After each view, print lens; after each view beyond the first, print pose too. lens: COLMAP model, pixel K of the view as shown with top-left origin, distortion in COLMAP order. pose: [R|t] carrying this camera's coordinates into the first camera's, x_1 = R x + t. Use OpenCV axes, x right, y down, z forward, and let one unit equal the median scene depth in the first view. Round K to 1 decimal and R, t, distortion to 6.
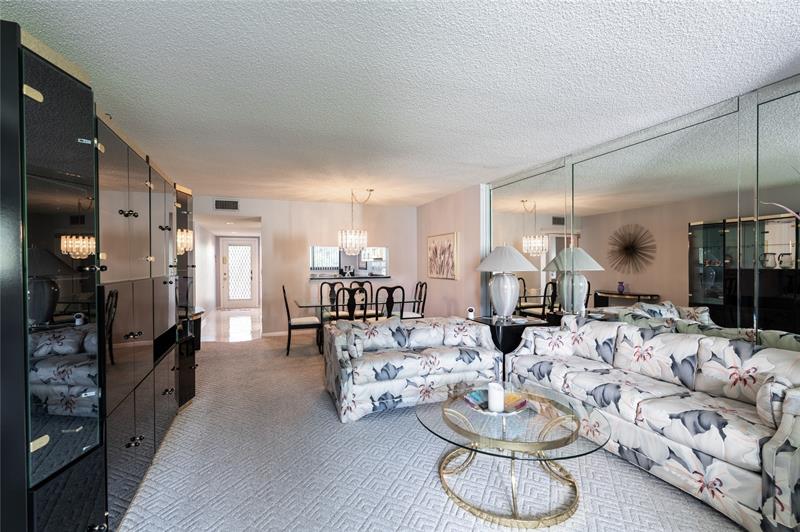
lens RADIAL K [[361.8, 0, 398.9], [0, 361.8, 265.2], [0, 0, 1]] dist [-0.003038, 0.000281]
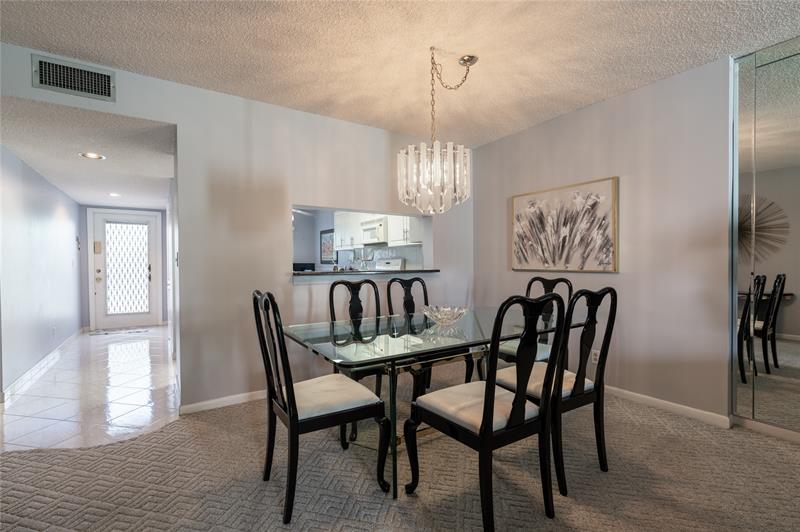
lens RADIAL K [[361.8, 0, 401.0], [0, 361.8, 269.3], [0, 0, 1]] dist [-0.003038, 0.000281]
pose [[0.975290, -0.006427, 0.220834, -0.194613], [0.003332, 0.999891, 0.014386, 0.022467], [-0.220902, -0.013295, 0.975205, 0.472066]]
